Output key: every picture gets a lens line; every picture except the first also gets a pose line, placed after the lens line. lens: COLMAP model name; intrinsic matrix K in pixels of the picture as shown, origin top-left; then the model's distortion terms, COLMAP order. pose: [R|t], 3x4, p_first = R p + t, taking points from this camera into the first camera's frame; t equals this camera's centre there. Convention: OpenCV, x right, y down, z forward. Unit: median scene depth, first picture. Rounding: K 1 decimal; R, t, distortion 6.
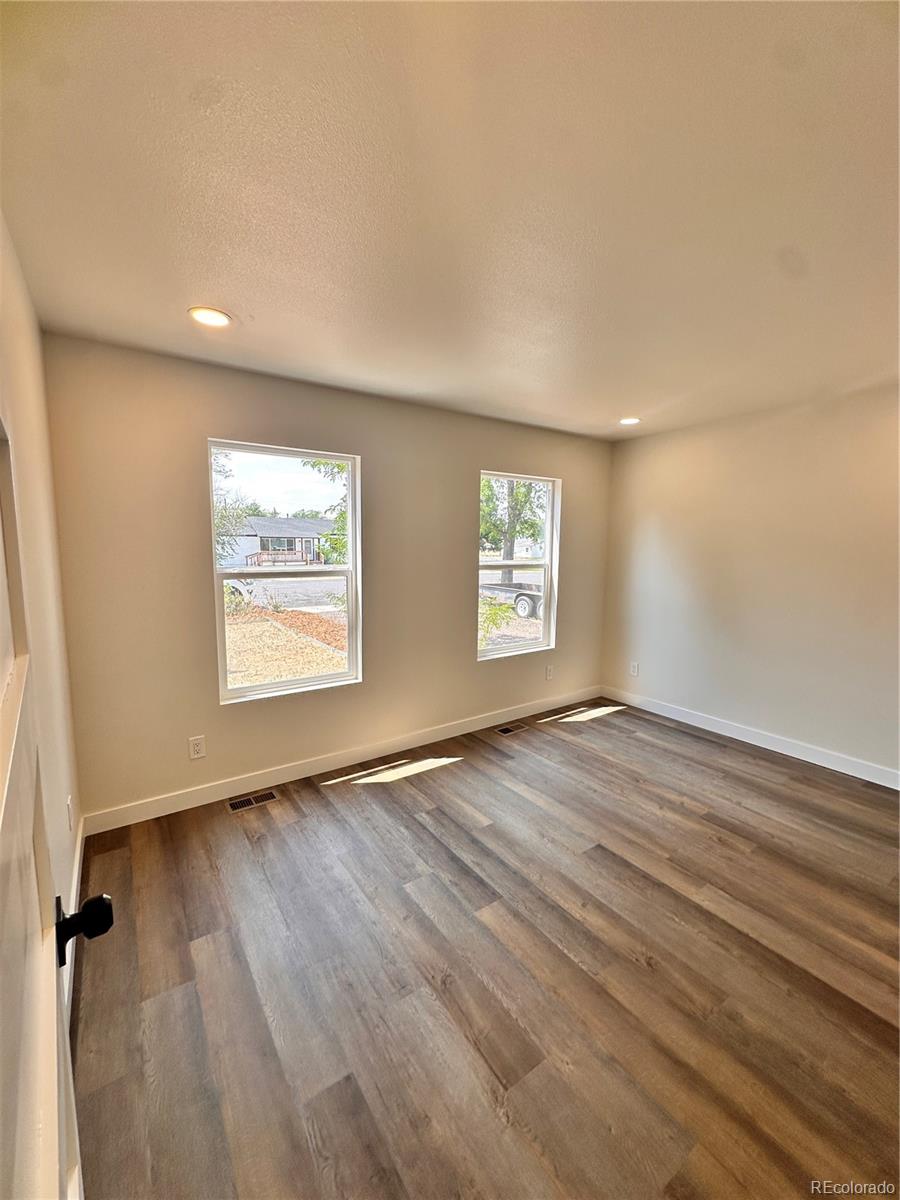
lens RADIAL K [[479.6, 0, 450.0], [0, 479.6, 600.0], [0, 0, 1]] dist [-0.003505, 0.000195]
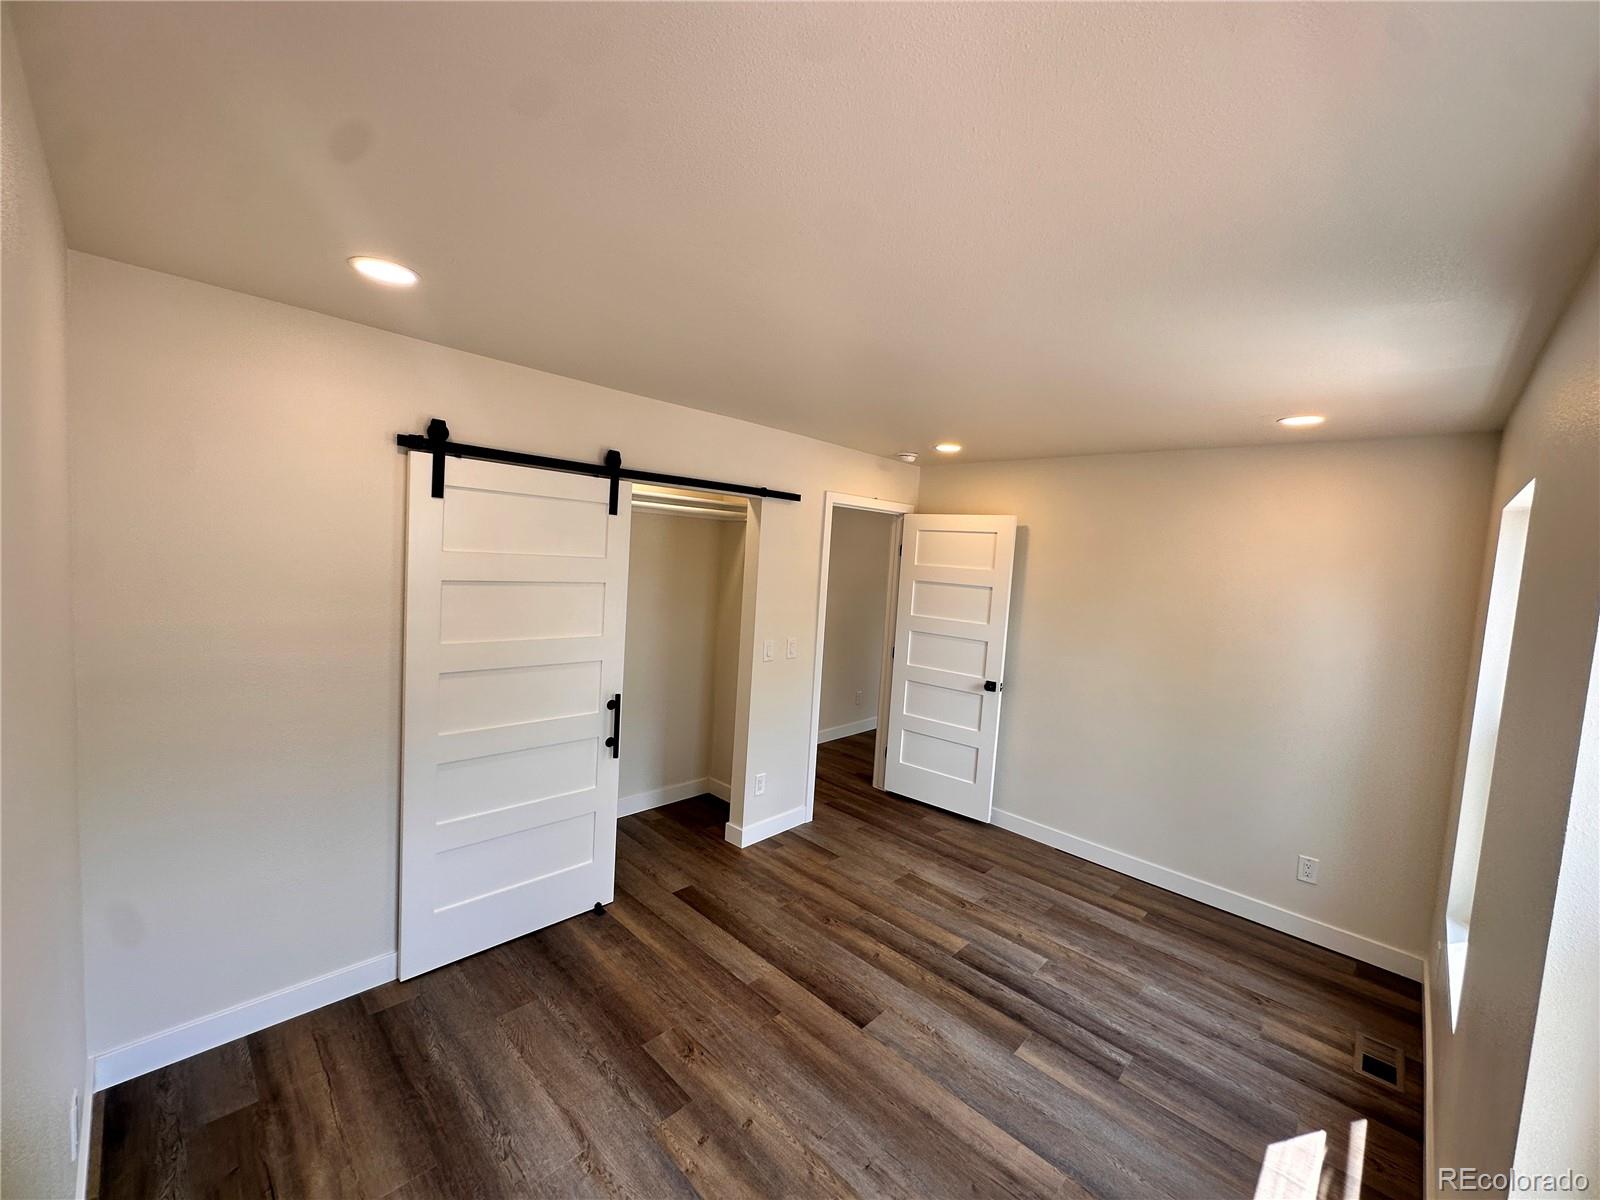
lens RADIAL K [[639.5, 0, 796.5], [0, 639.5, 598.8], [0, 0, 1]] dist [-0.003505, 0.000195]
pose [[-0.980887, -0.055033, -0.186634, 0.713766], [-0.089740, 0.979016, 0.182958, -0.353249], [0.172649, 0.196210, -0.965243, 2.040738]]
